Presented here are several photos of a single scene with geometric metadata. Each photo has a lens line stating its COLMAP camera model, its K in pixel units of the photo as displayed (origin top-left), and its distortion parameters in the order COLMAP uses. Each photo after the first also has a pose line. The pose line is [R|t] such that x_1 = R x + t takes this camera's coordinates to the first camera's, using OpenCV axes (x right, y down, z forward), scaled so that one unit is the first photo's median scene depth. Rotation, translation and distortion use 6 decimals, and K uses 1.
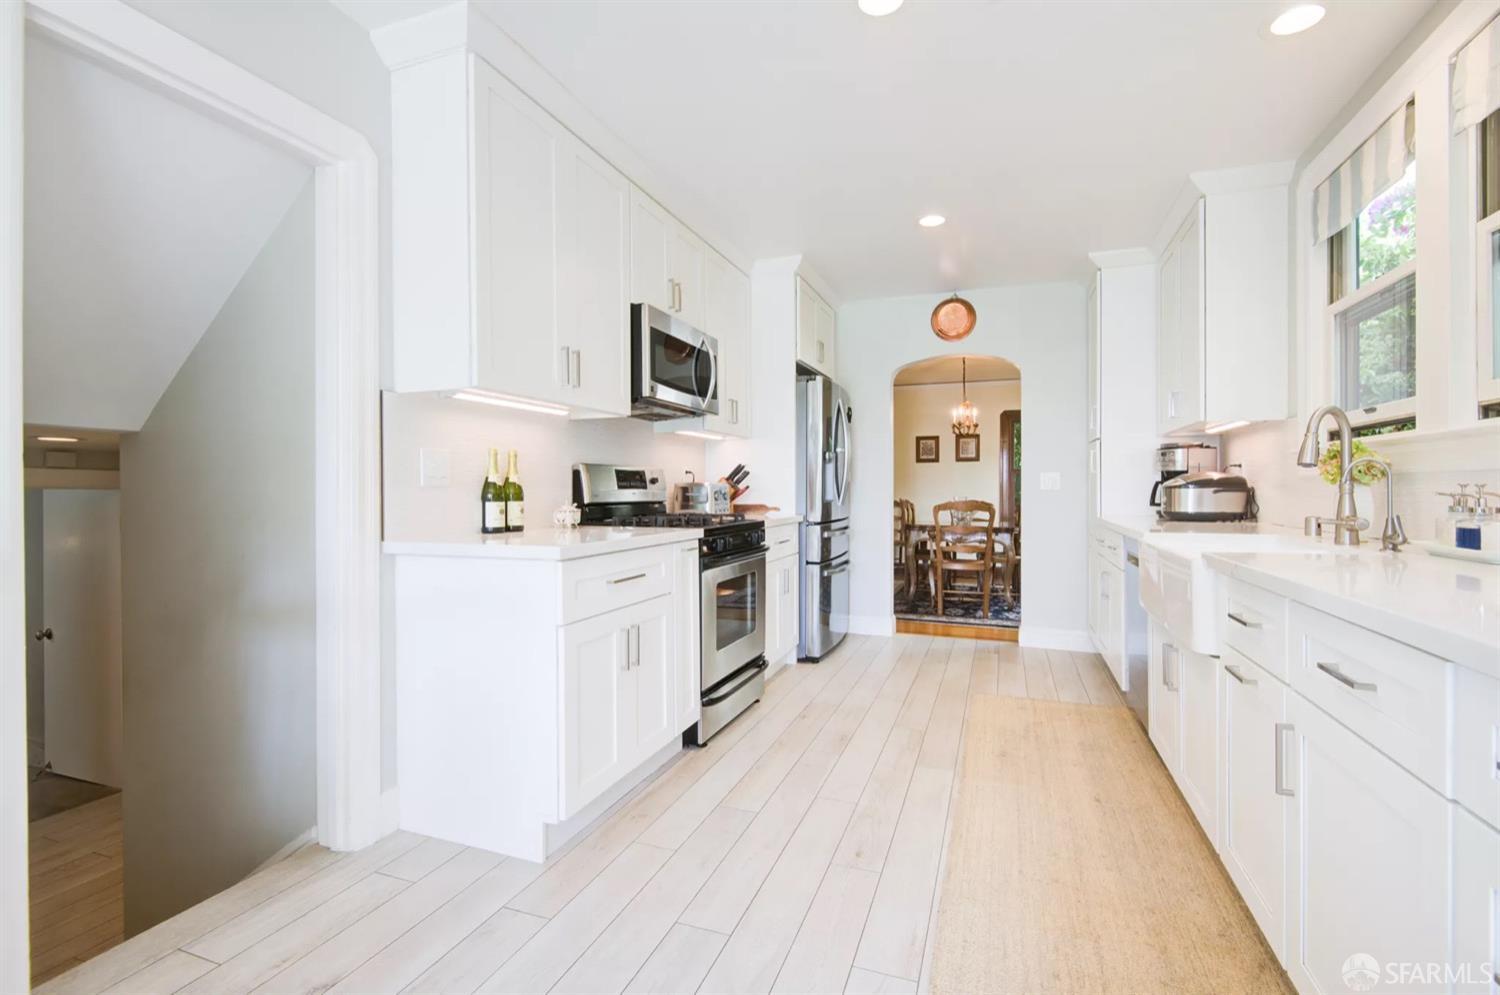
lens RADIAL K [[686.9, 0, 750.9], [0, 686.9, 480.5], [0, 0, 1]] dist [0.018088, -0.010367]
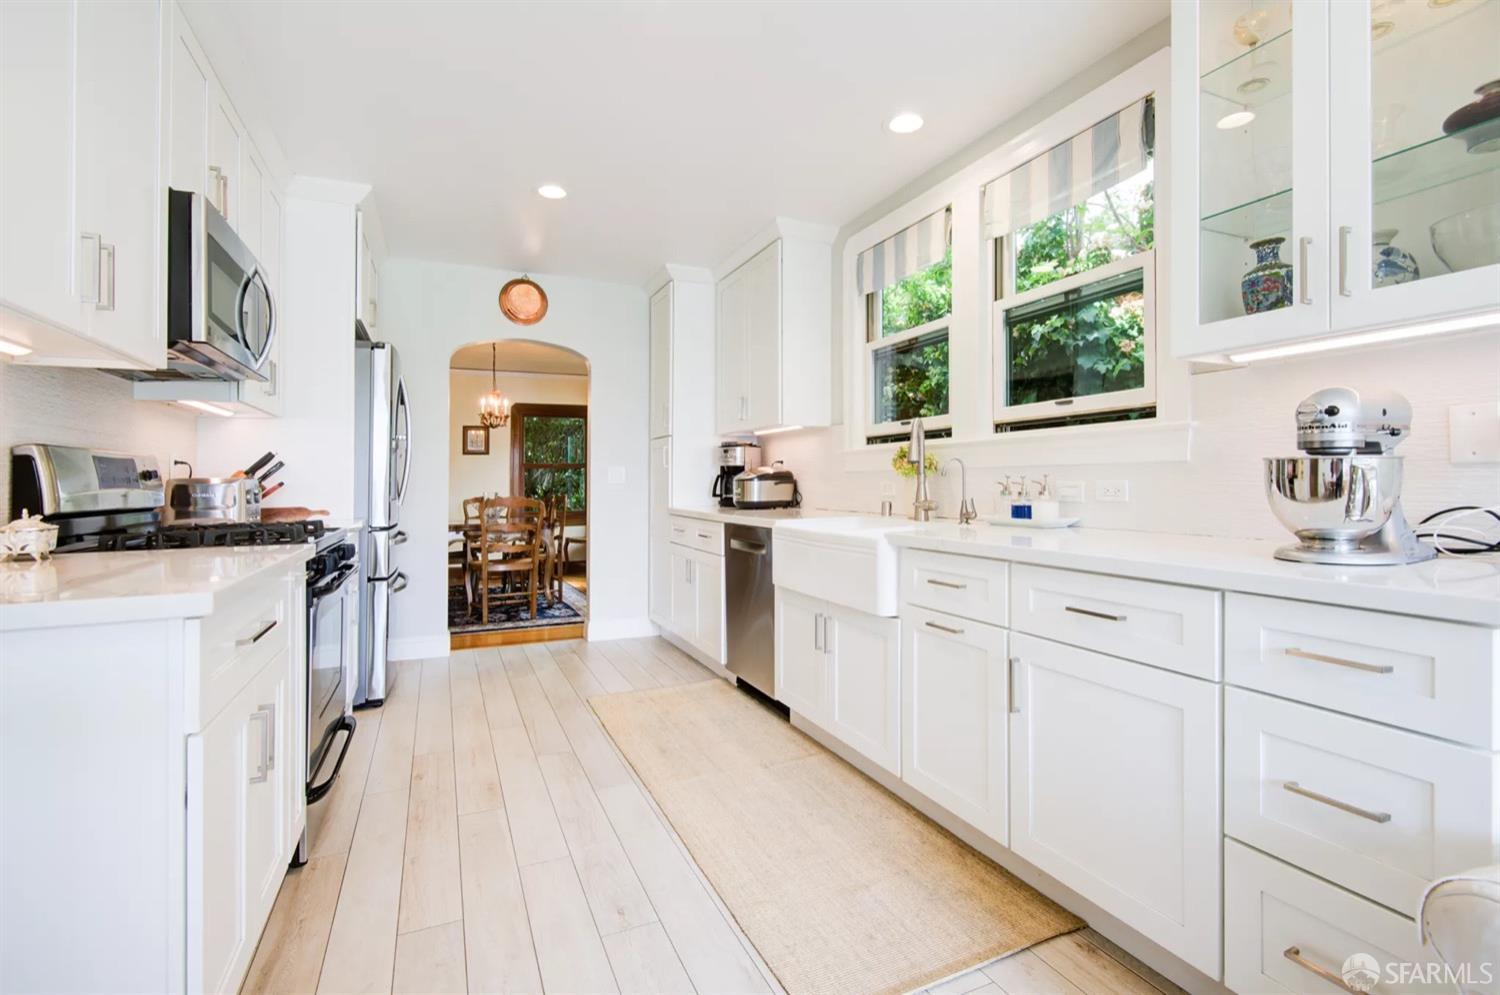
lens RADIAL K [[694.2, 0, 750.2], [0, 694.2, 465.4], [0, 0, 1]] dist [0.012635, -0.010242]
pose [[0.712093, 0.008538, 0.702033, -0.189394], [0.001817, 0.999900, -0.014003, 0.001272], [-0.702083, 0.011247, 0.712006, 0.149905]]
